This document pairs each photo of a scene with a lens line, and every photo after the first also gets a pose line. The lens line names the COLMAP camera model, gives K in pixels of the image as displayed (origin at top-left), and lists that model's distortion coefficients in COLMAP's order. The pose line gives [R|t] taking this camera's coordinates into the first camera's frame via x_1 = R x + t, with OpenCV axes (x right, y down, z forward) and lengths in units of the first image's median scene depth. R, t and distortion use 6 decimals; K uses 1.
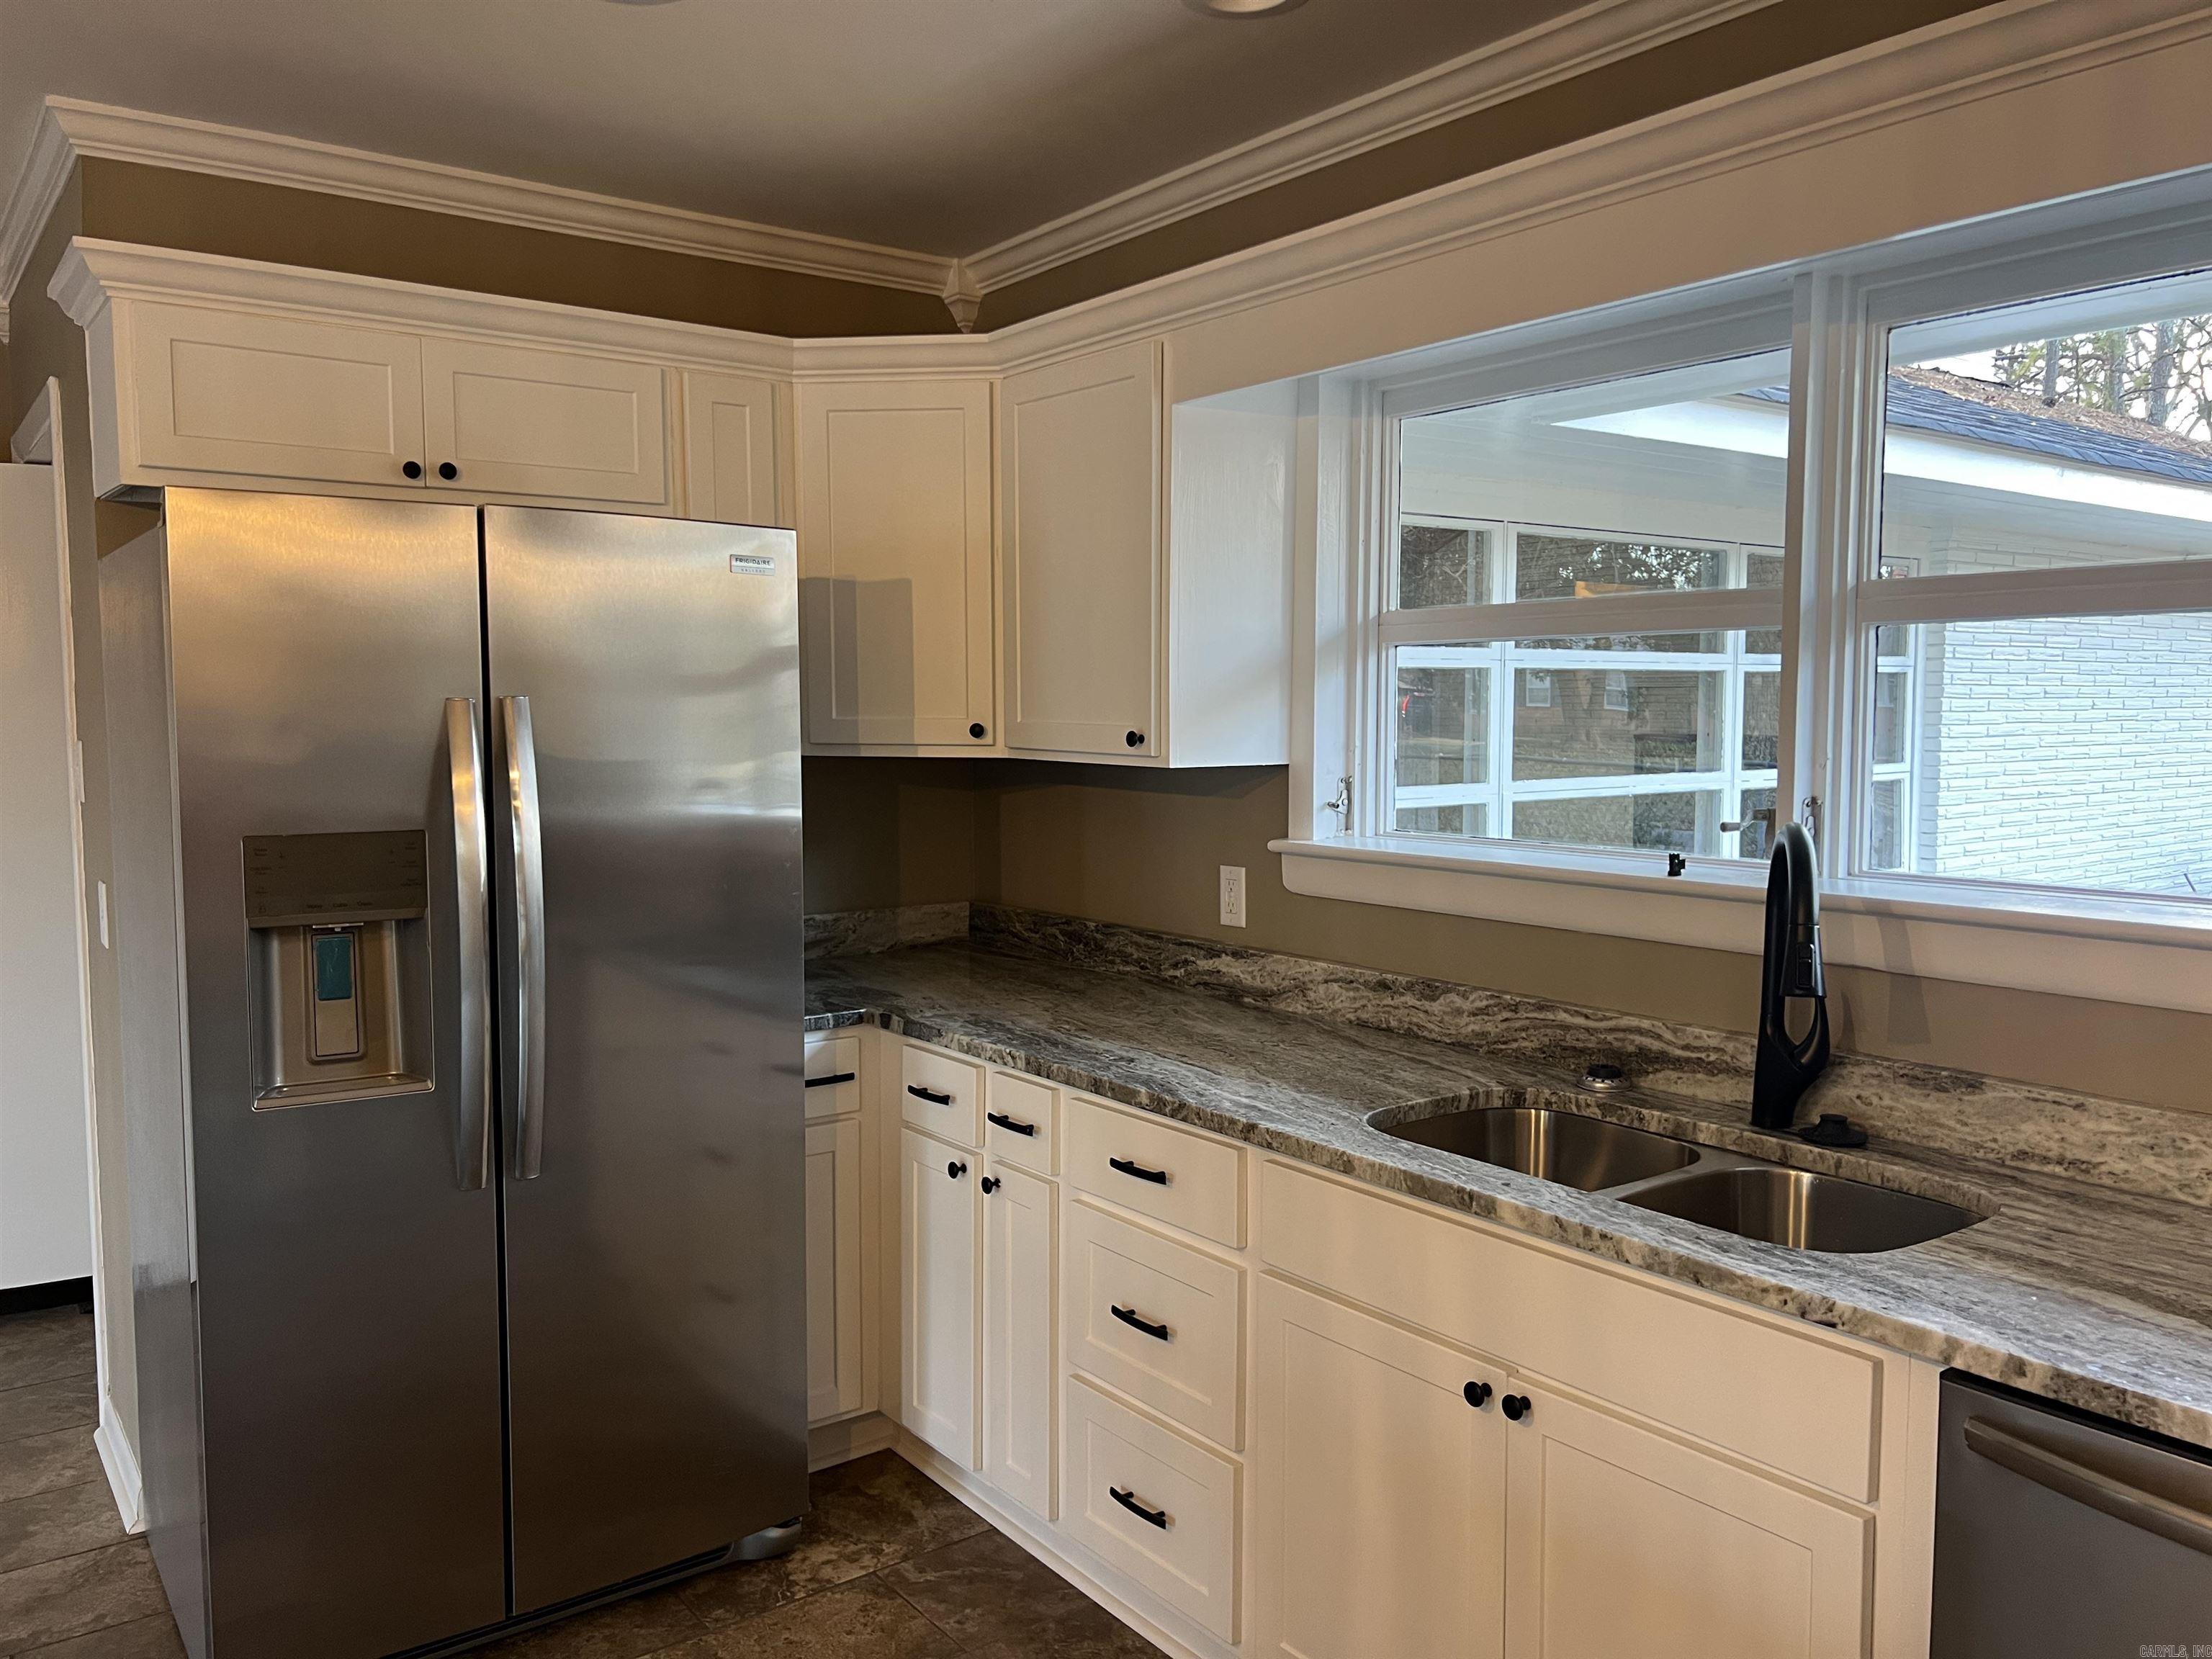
lens RADIAL K [[1663.2, 0, 1124.4], [0, 1663.2, 821.8], [0, 0, 1]] dist [0.049081, -0.048726]
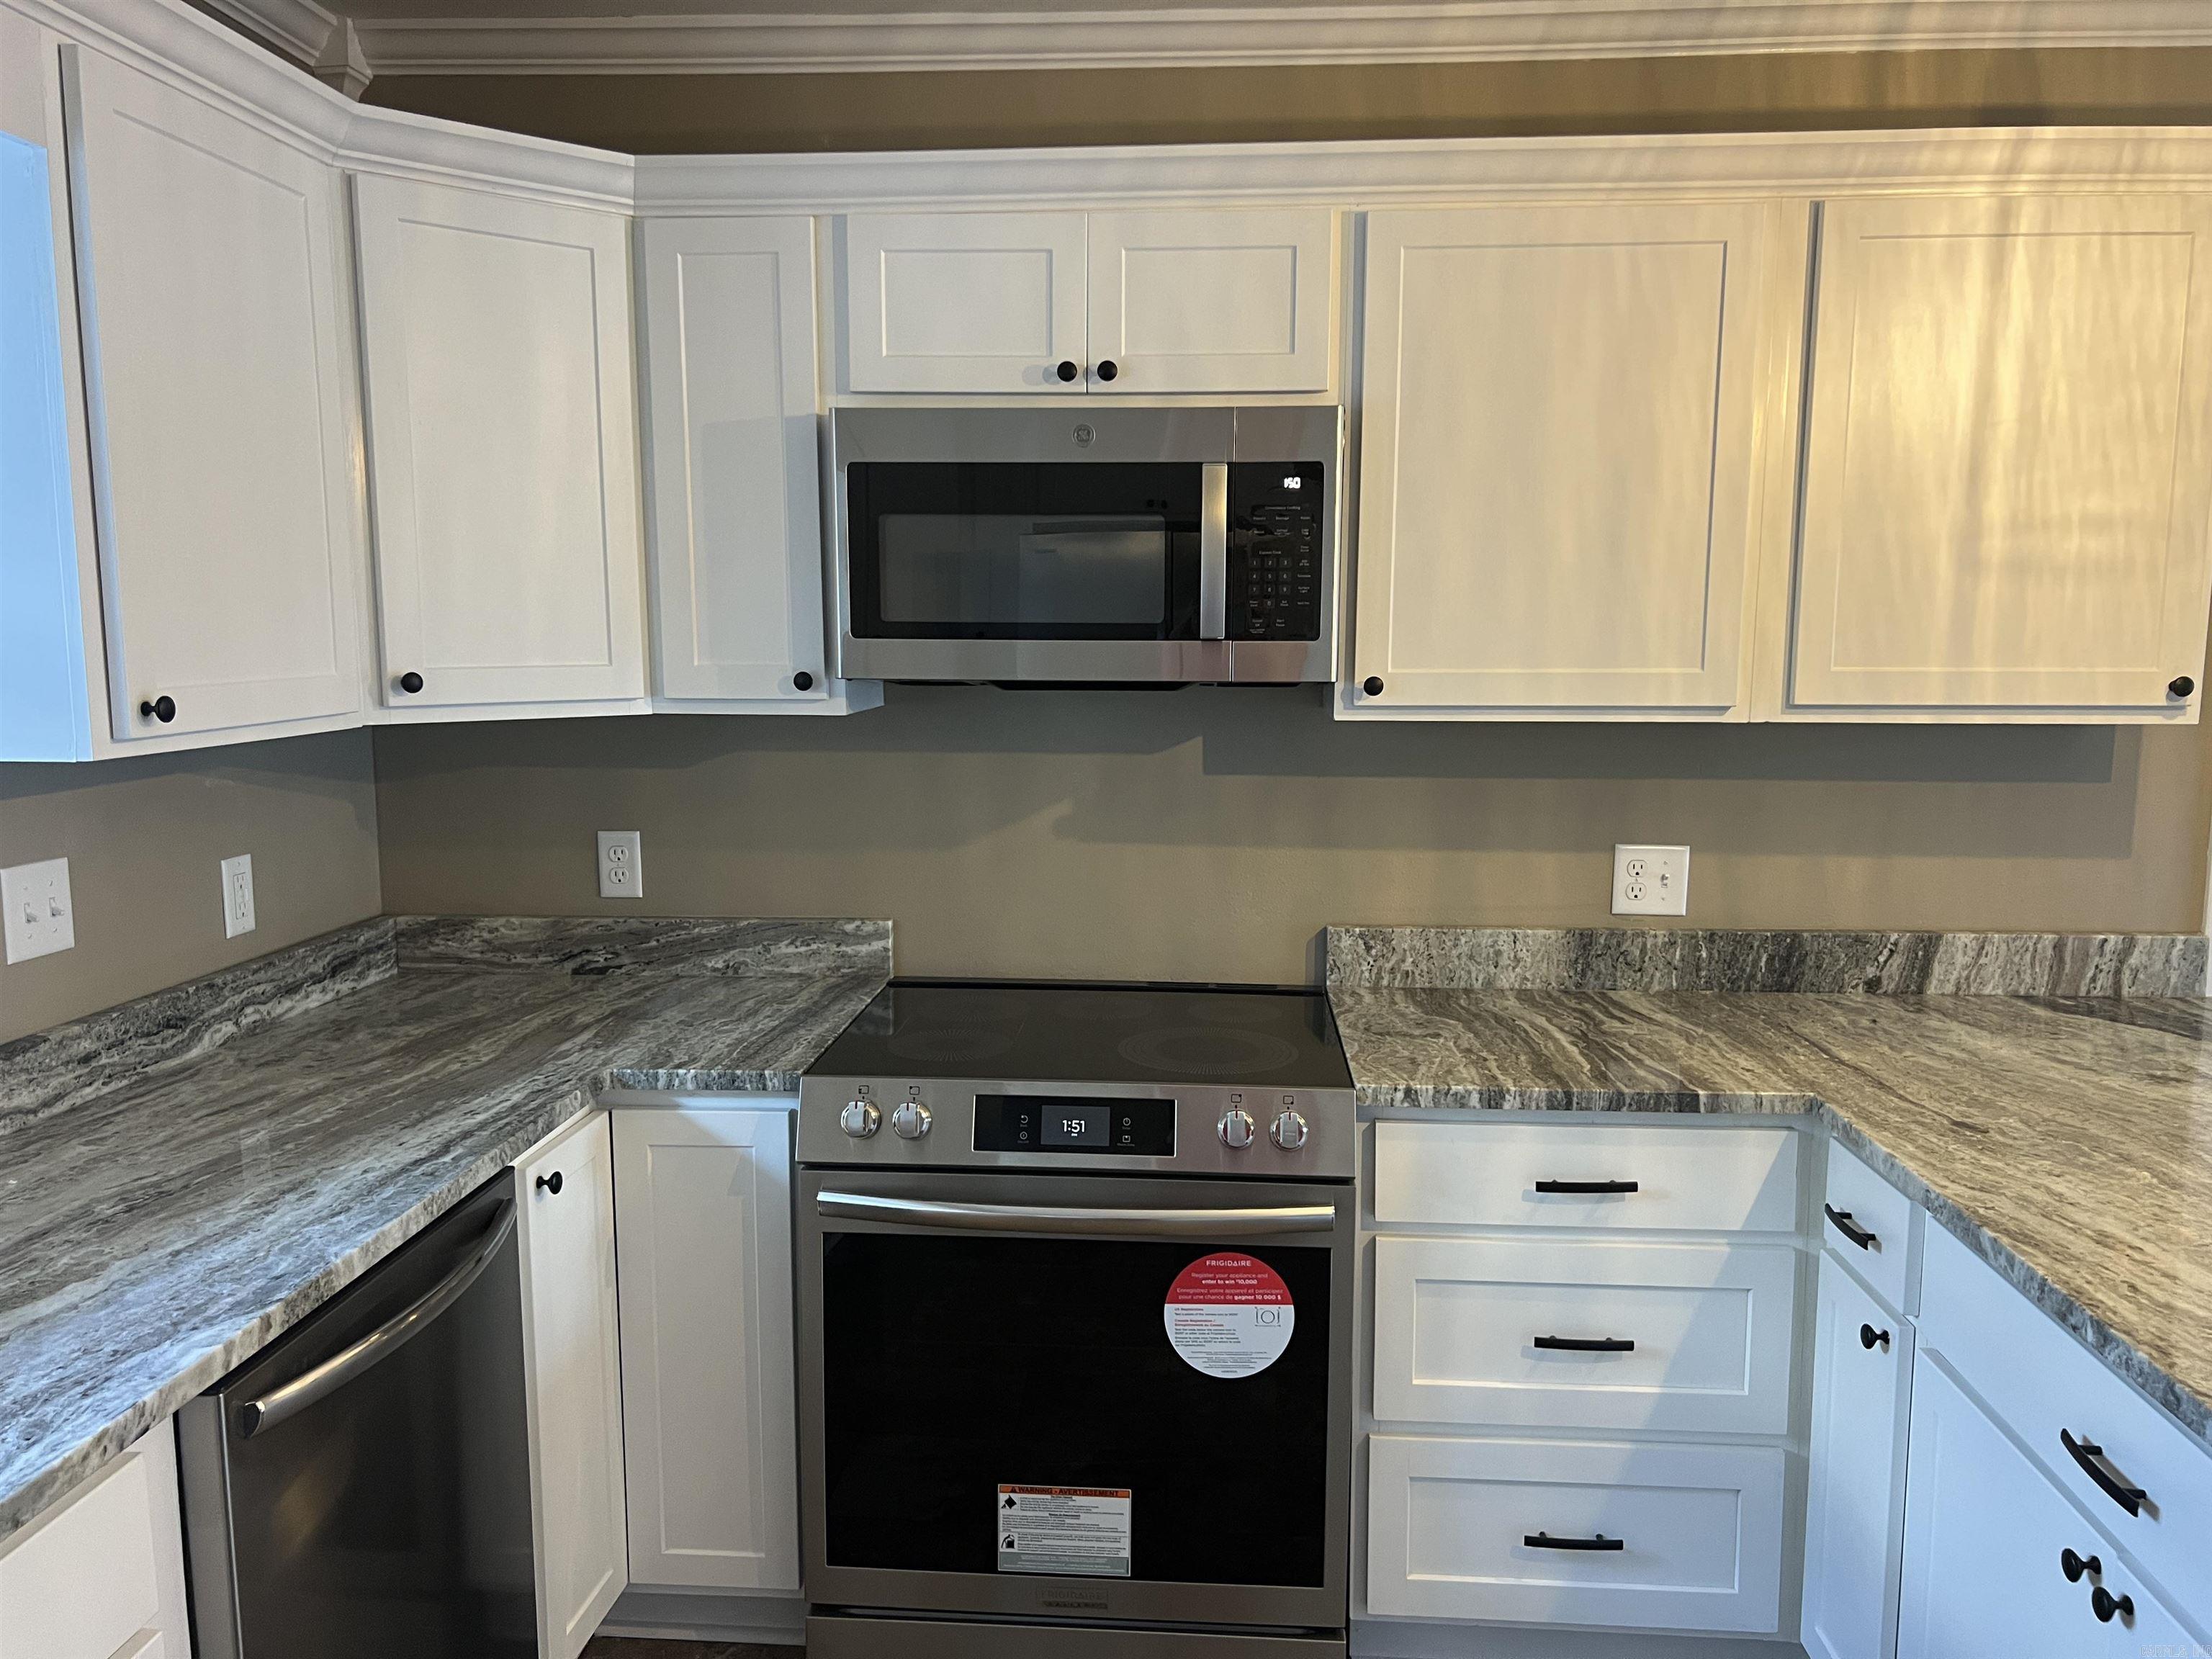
lens RADIAL K [[1663.2, 0, 1111.9], [0, 1663.2, 845.8], [0, 0, 1]] dist [0.049081, -0.048726]
pose [[-0.752059, -0.081968, 0.653979, -0.264941], [0.048994, 0.982539, 0.179490, -0.062367], [-0.657273, 0.167028, -0.734911, 0.736318]]
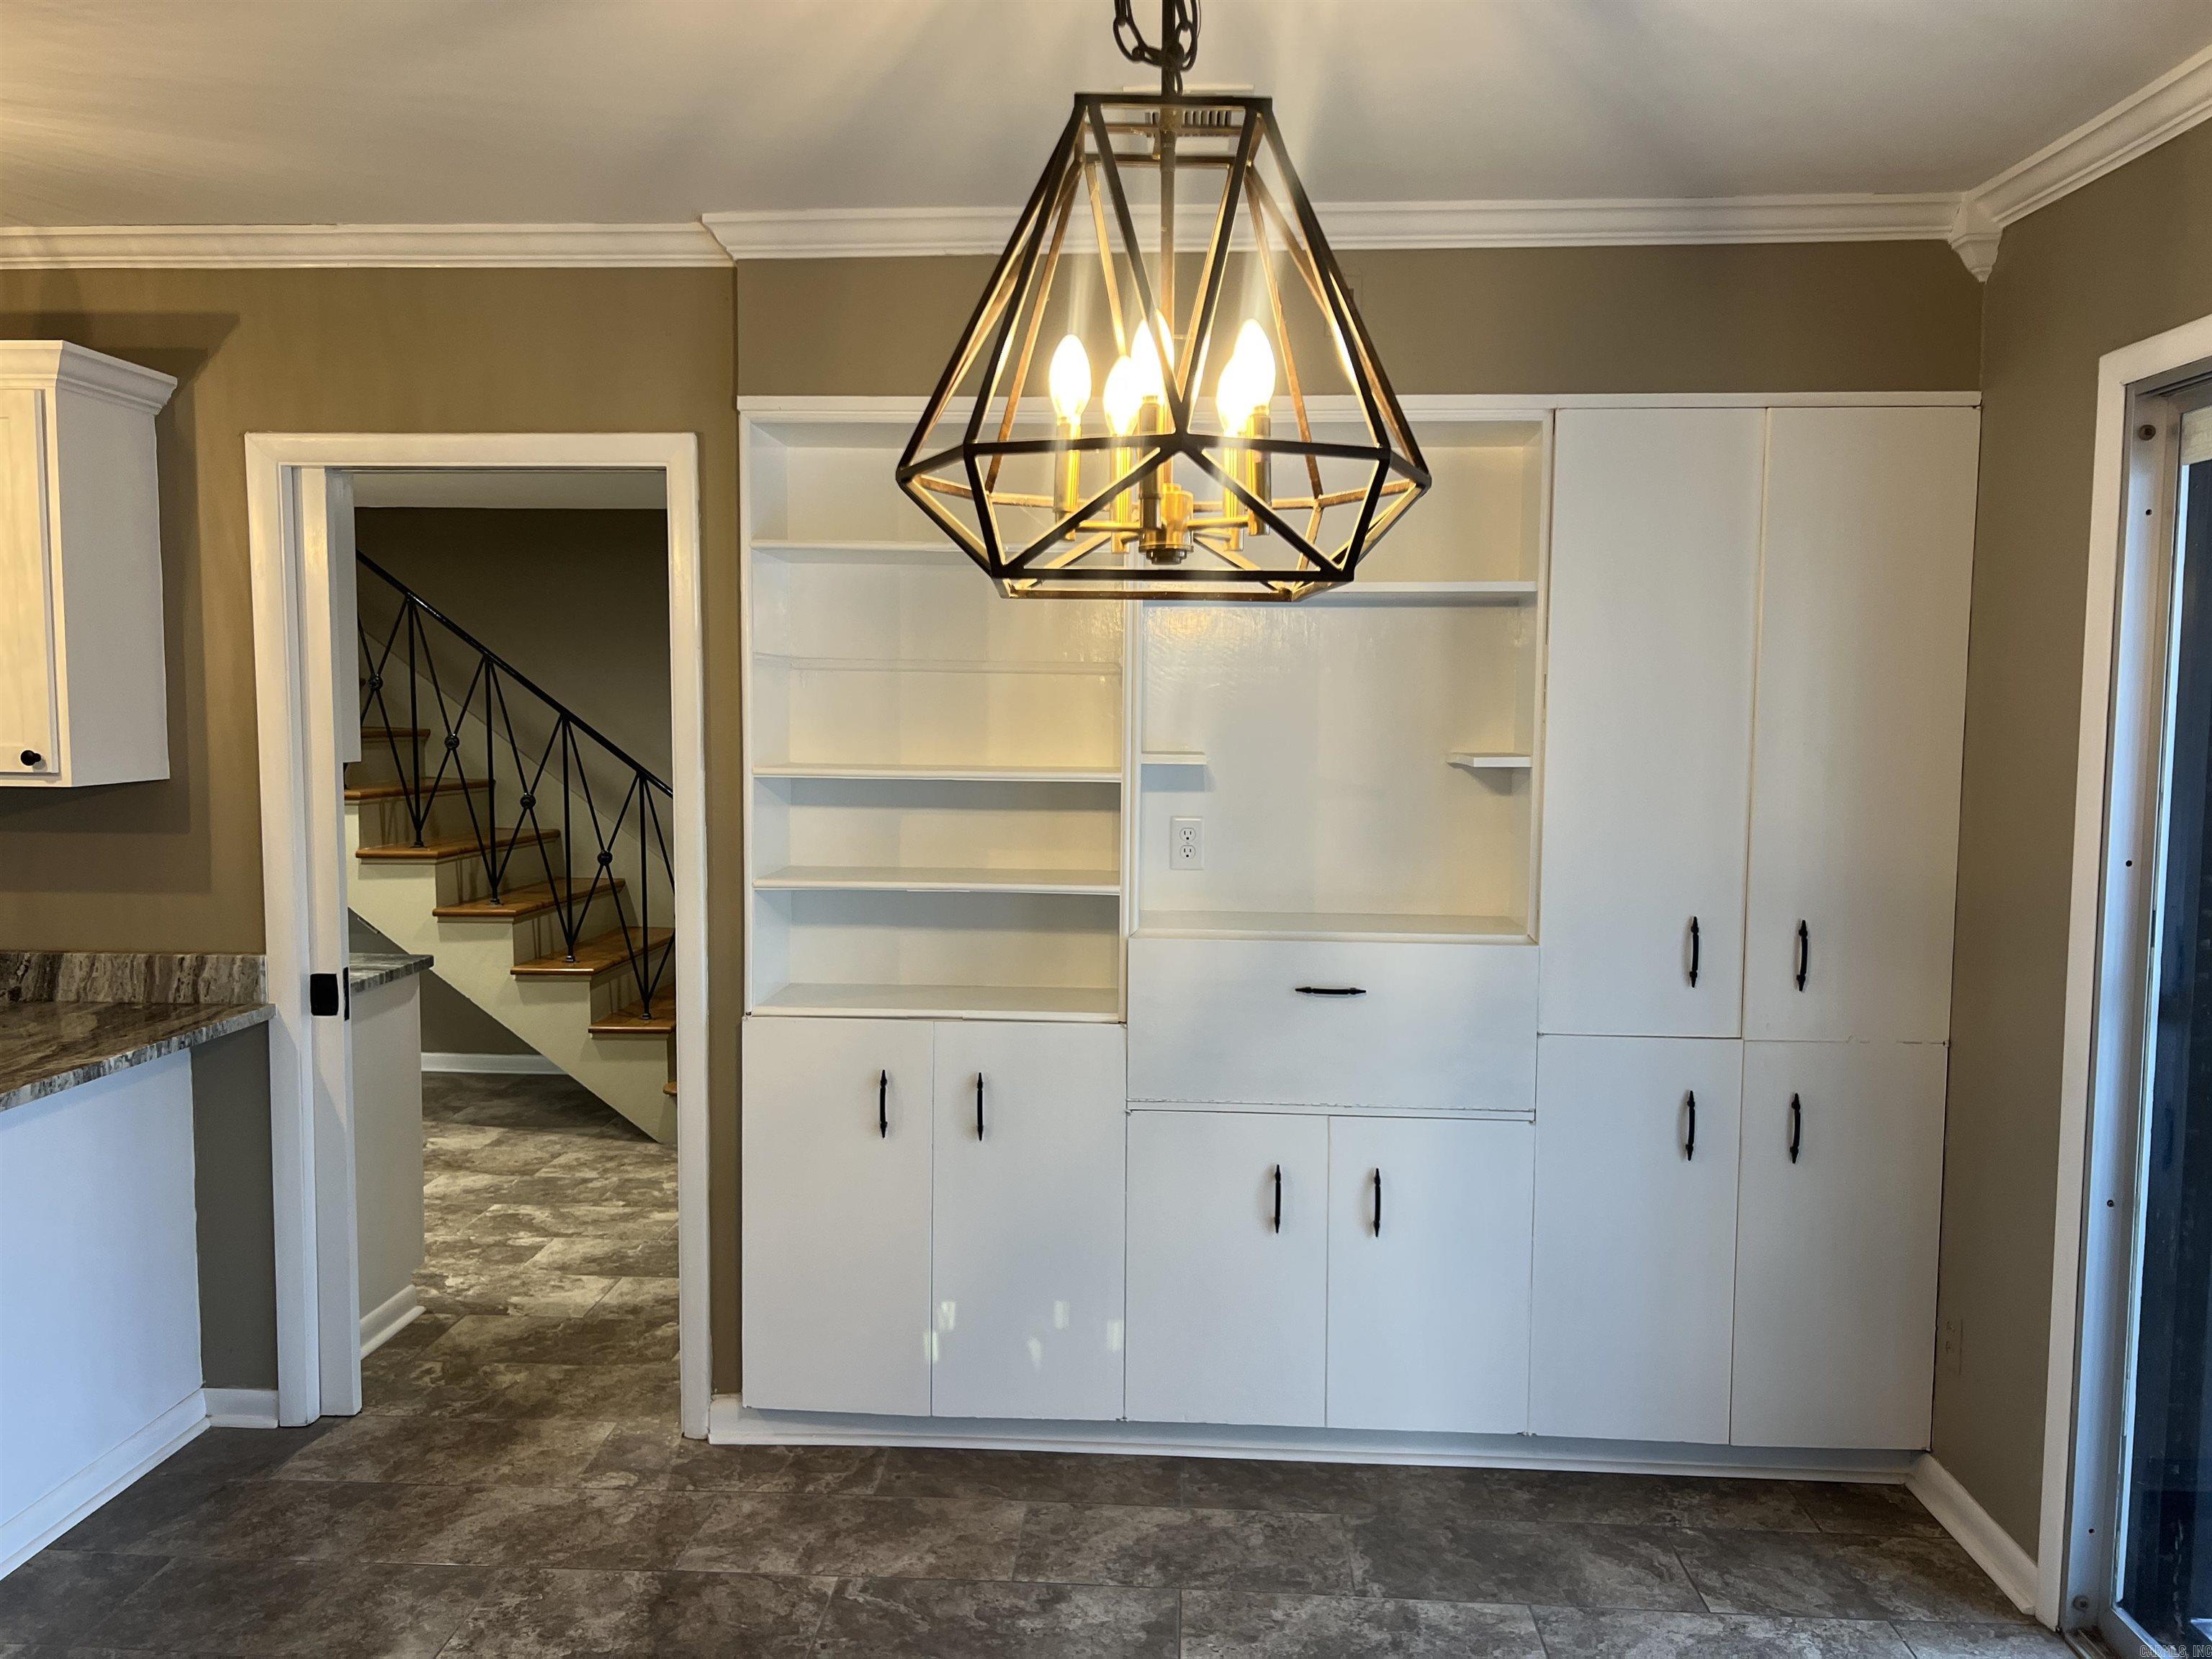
lens RADIAL K [[1663.2, 0, 1143.7], [0, 1663.2, 835.9], [0, 0, 1]] dist [0.049081, -0.048726]
pose [[-0.760838, -0.057692, 0.646372, -1.436261], [0.039783, 0.990020, 0.135192, -0.031758], [-0.647721, 0.128574, -0.750950, 0.083820]]
